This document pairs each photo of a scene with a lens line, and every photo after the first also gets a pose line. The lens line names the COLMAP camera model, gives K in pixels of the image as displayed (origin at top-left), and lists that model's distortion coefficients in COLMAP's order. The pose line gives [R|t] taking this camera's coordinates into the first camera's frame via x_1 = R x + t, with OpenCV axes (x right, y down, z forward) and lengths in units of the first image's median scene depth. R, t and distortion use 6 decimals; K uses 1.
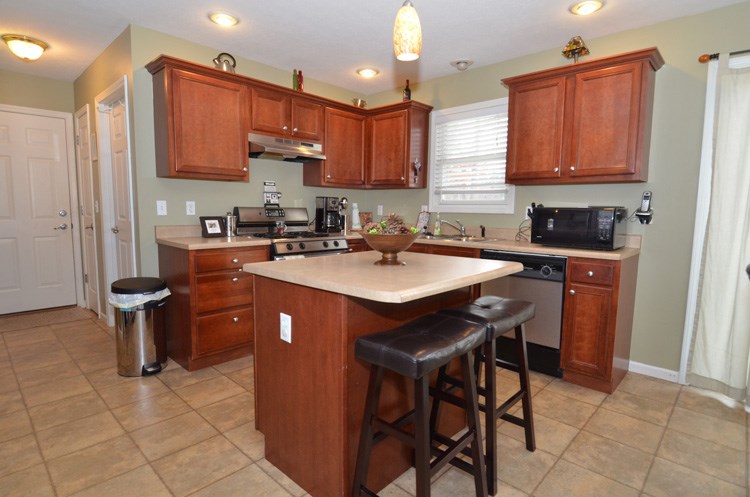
lens RADIAL K [[393.6, 0, 370.6], [0, 393.6, 247.4], [0, 0, 1]] dist [0.010244, -0.021818]
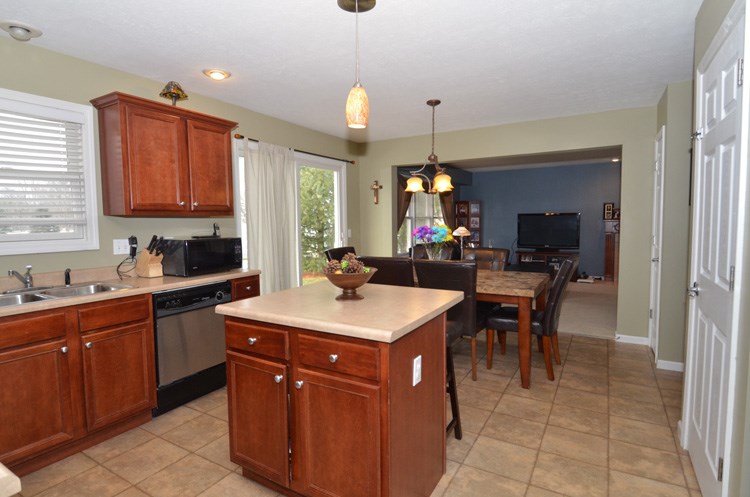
lens RADIAL K [[393.6, 0, 370.6], [0, 393.6, 247.4], [0, 0, 1]] dist [0.010244, -0.021818]
pose [[-0.222464, -0.076753, 0.971915, -0.605978], [0.108580, 0.988744, 0.102935, -0.121246], [-0.968876, 0.128430, -0.211626, 0.675151]]
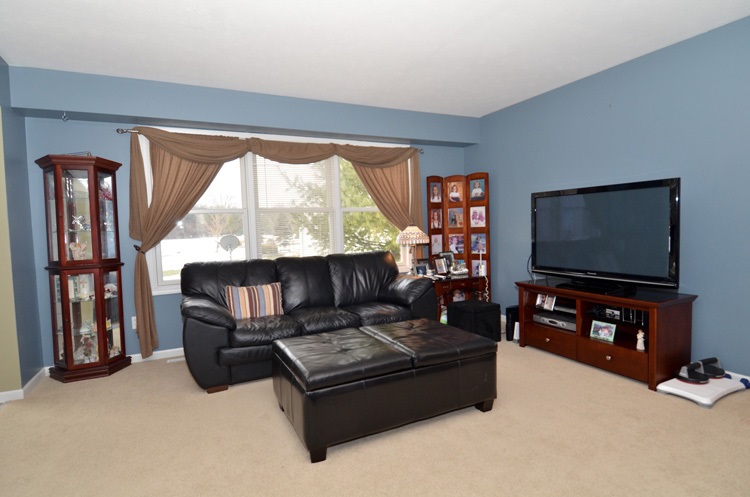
lens RADIAL K [[393.6, 0, 370.6], [0, 393.6, 247.4], [0, 0, 1]] dist [0.010244, -0.021818]
pose [[0.344798, -0.071751, 0.935930, 0.577775], [0.126280, 0.991556, 0.029493, 0.104485], [-0.930144, 0.108020, 0.350948, -0.873388]]
